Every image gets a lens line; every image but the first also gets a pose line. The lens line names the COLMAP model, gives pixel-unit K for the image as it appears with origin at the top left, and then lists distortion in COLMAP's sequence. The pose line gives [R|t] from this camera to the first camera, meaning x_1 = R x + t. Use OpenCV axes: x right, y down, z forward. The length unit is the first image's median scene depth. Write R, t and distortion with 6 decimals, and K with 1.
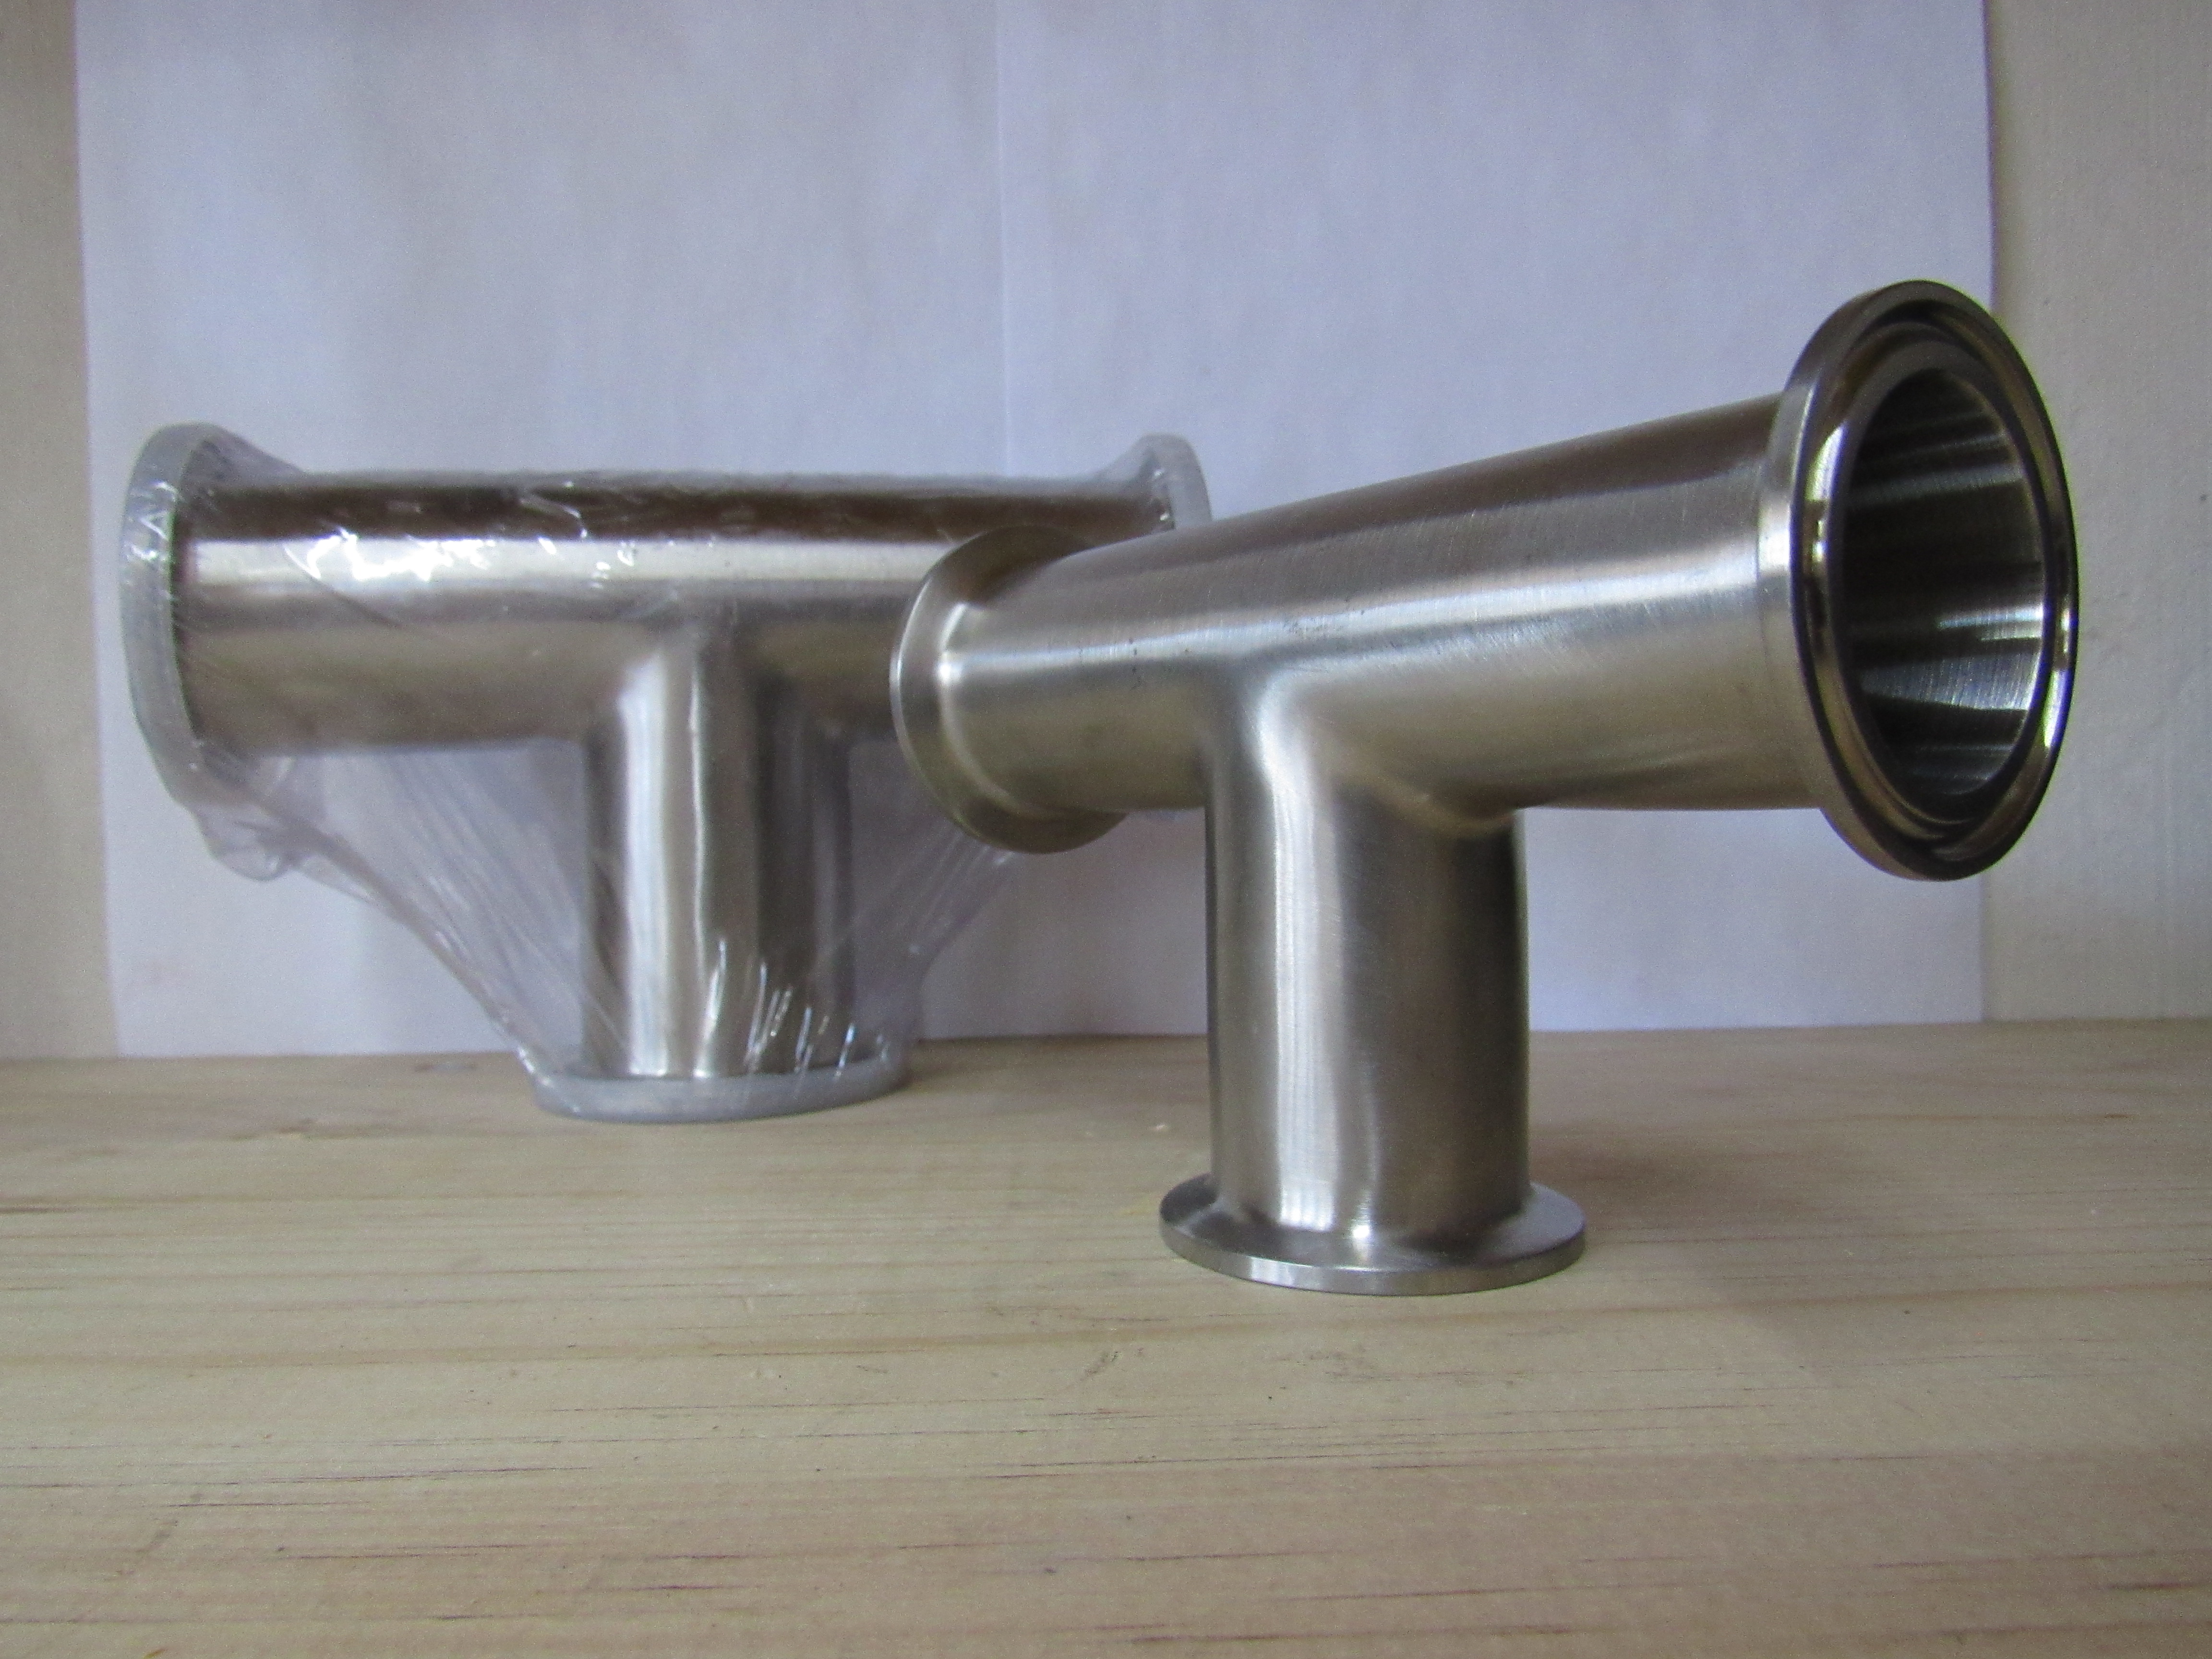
lens RADIAL K [[1561.9, 0, 1120.1], [0, 1561.9, 837.9], [0, 0, 1]] dist [-0.013571, -0.020244]
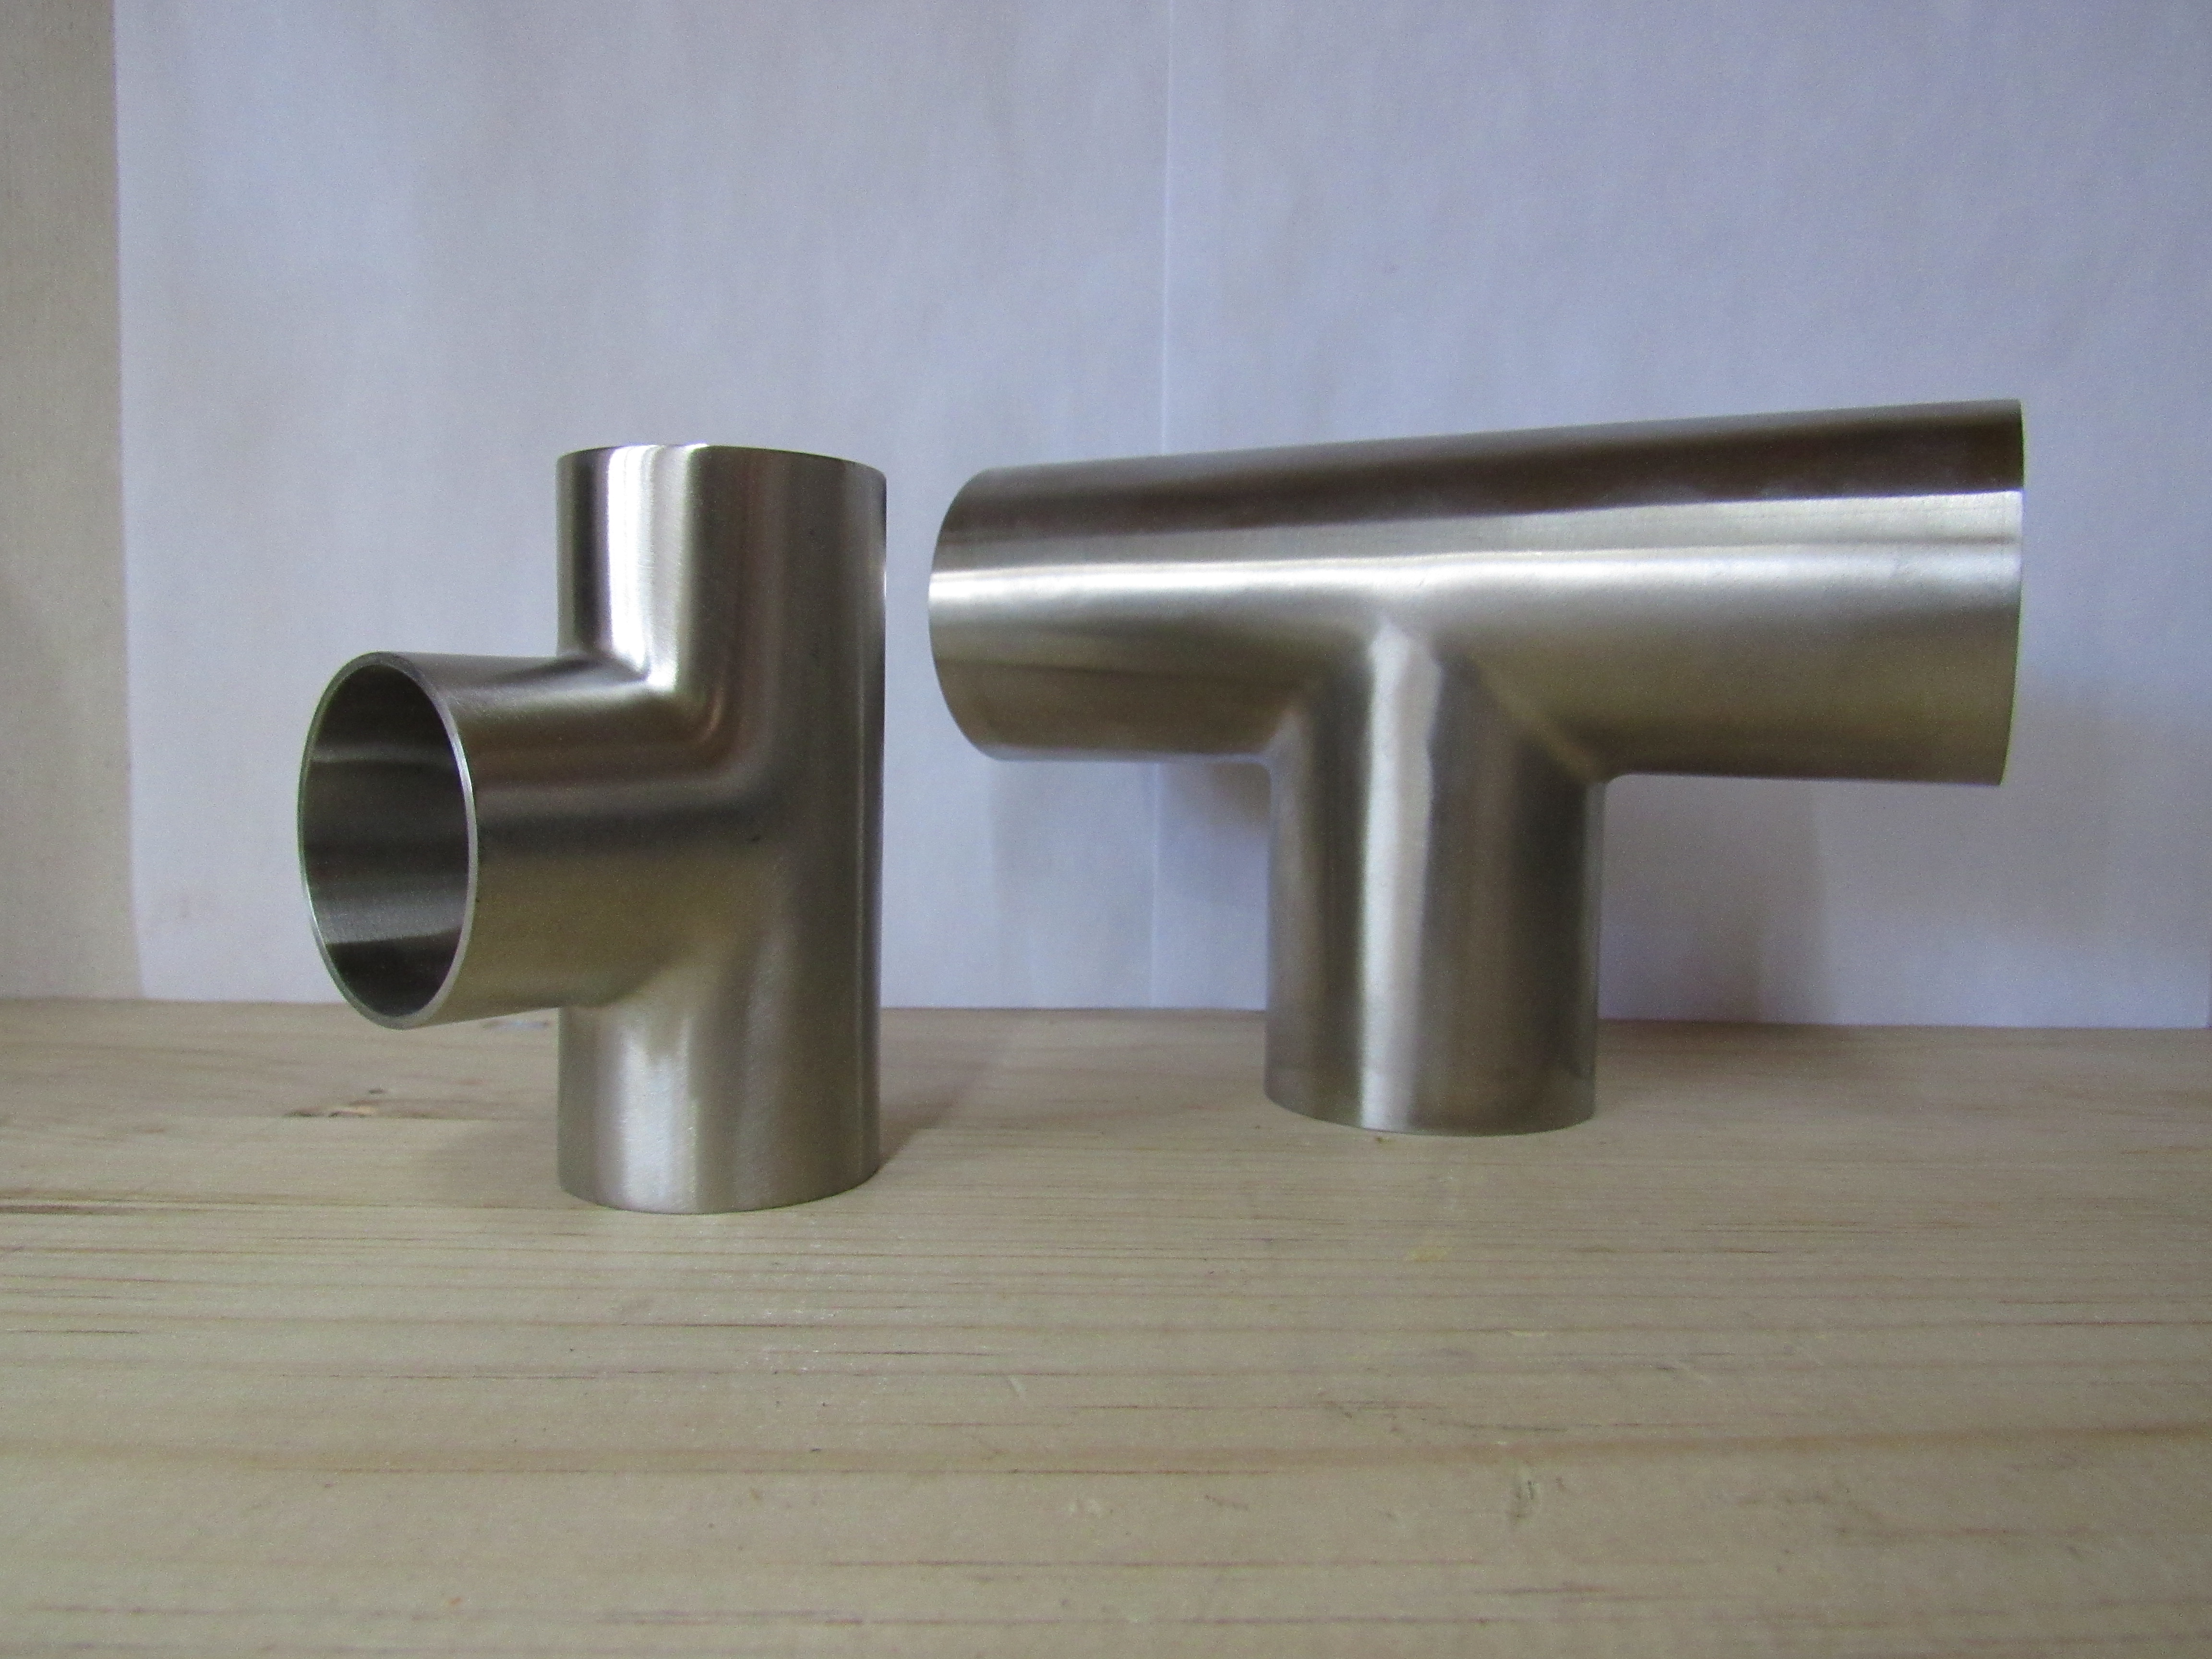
lens RADIAL K [[1561.9, 0, 1109.0], [0, 1561.9, 838.9], [0, 0, 1]] dist [-0.013571, -0.020244]
pose [[0.999374, 0.034751, 0.006575, -0.211334], [-0.034978, 0.998660, 0.038137, -0.009891], [-0.005241, -0.038343, 0.999251, 0.227207]]
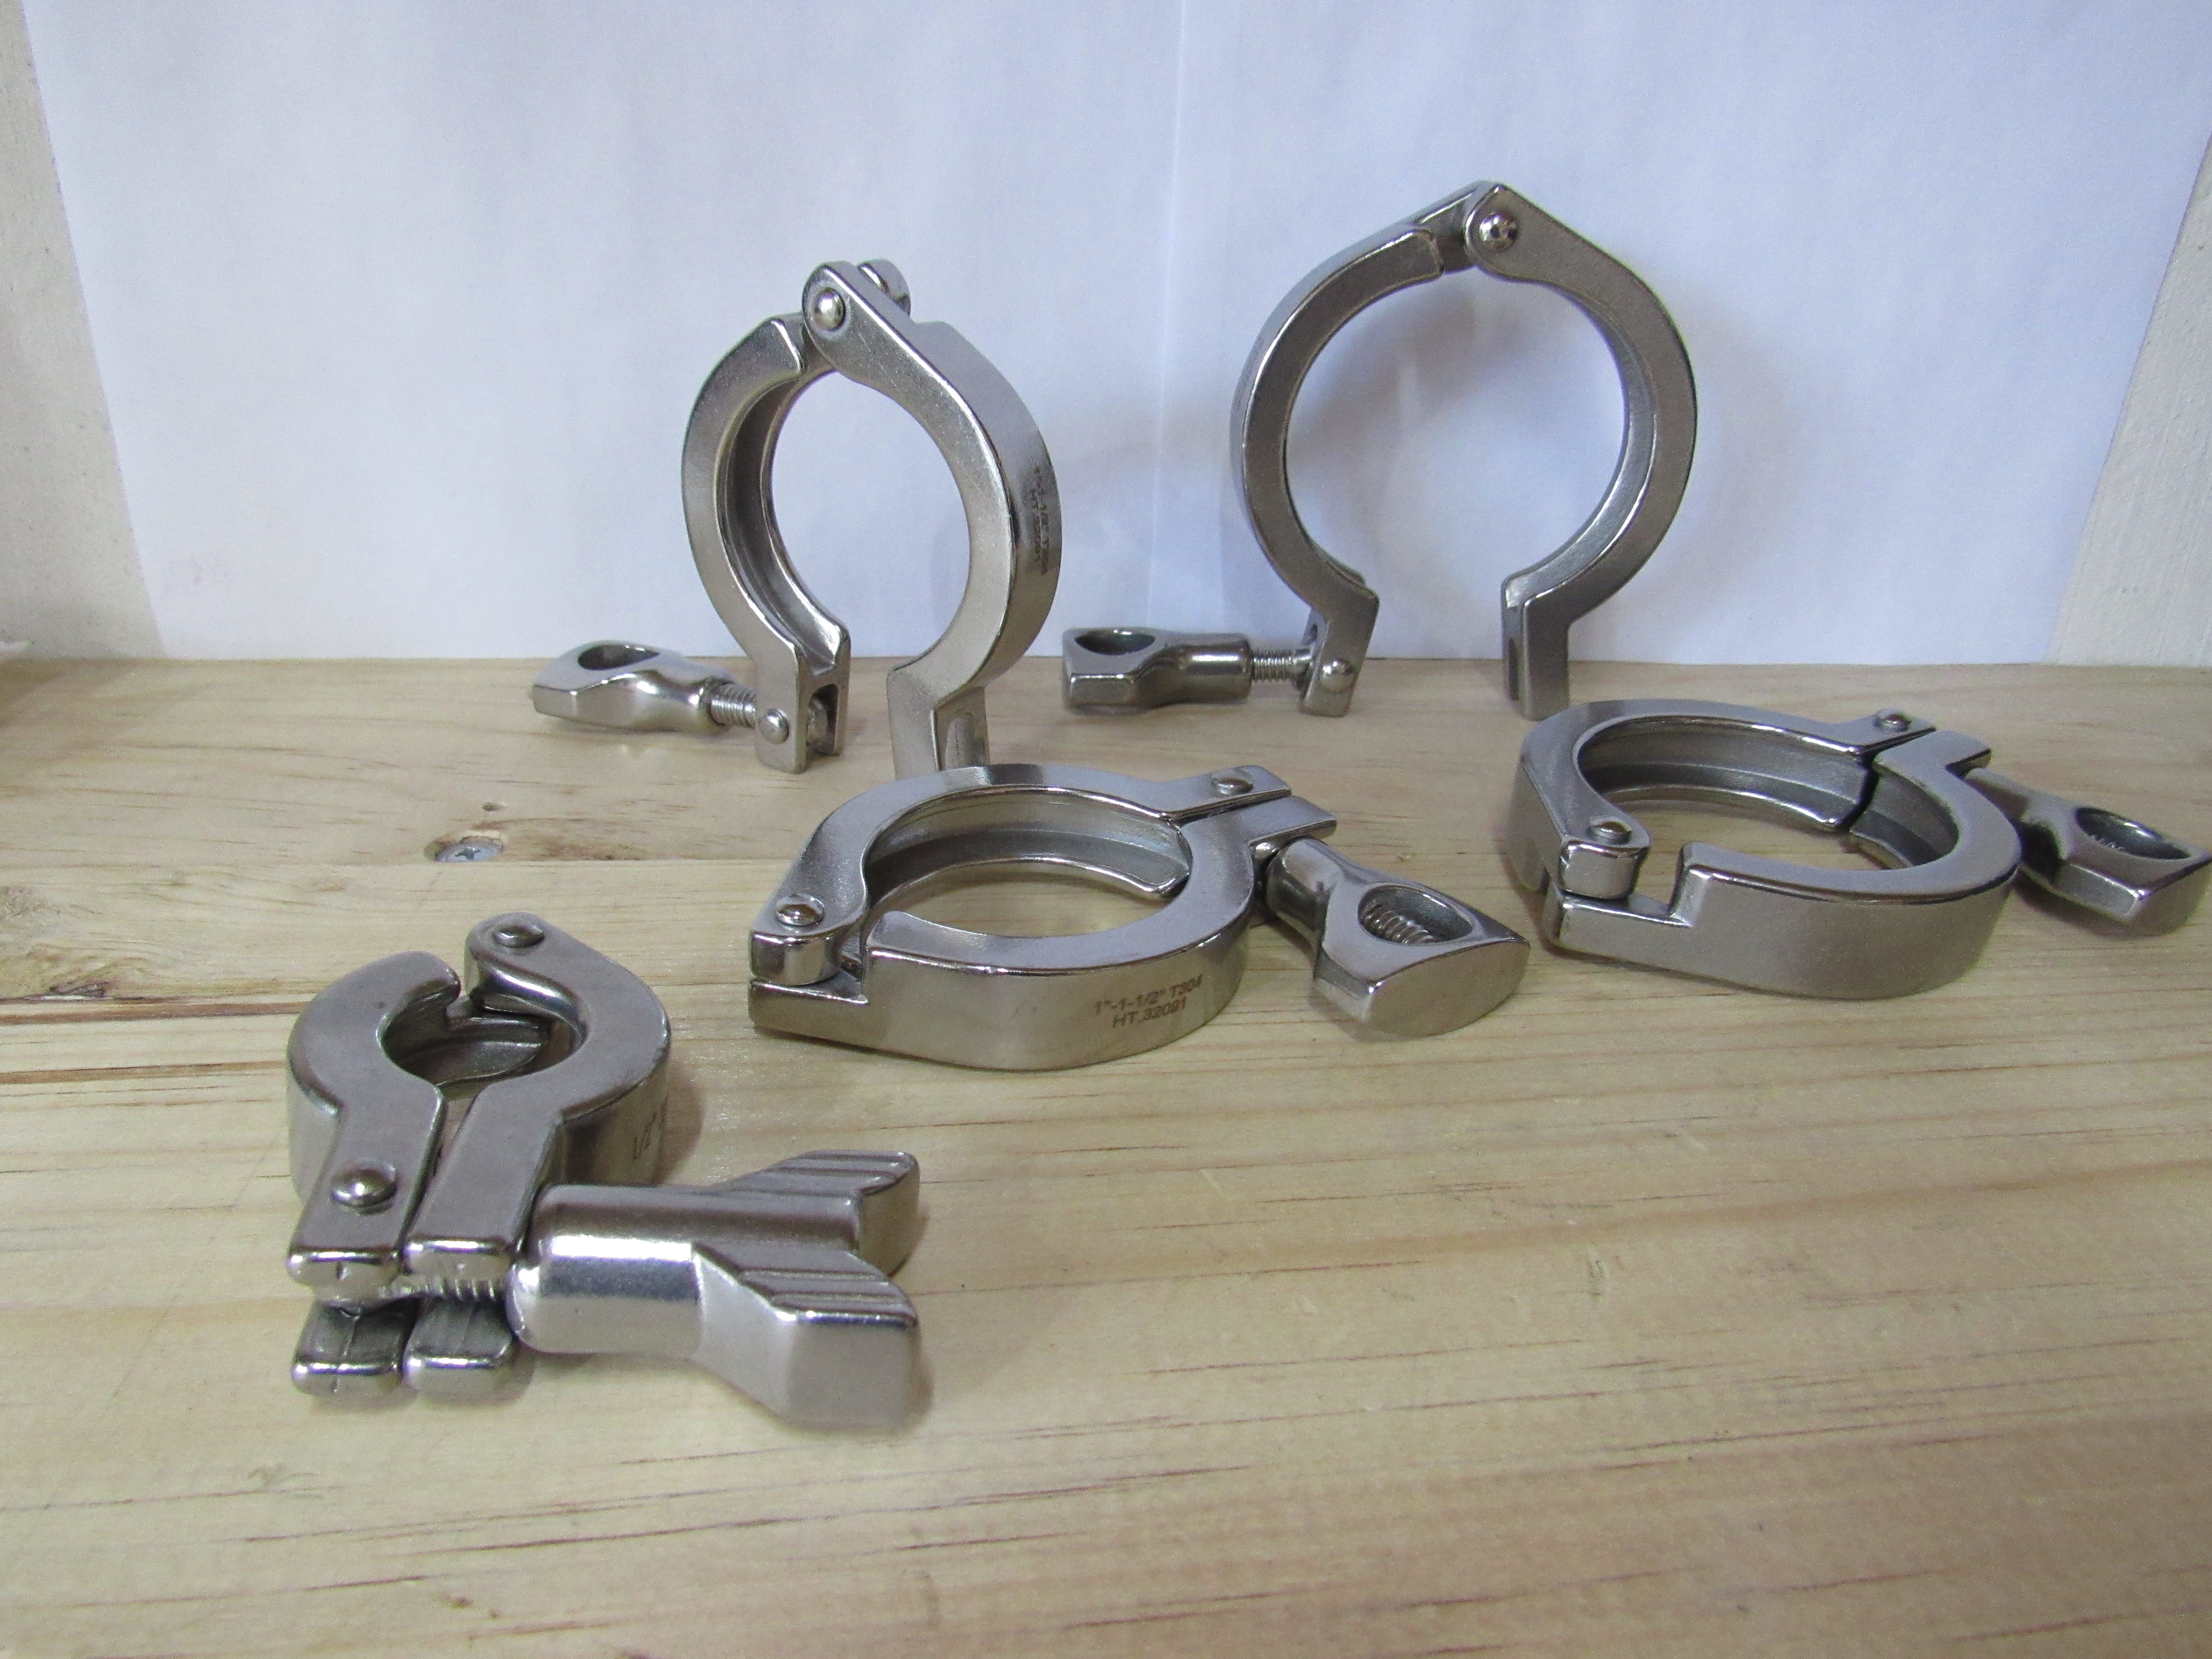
lens RADIAL K [[1561.9, 0, 1103.7], [0, 1561.9, 842.2], [0, 0, 1]] dist [-0.013571, -0.020244]
pose [[0.992271, 0.013335, 0.123371, -0.453387], [-0.061451, 0.916544, 0.395186, -0.328838], [-0.107805, -0.399713, 0.910279, 0.146906]]
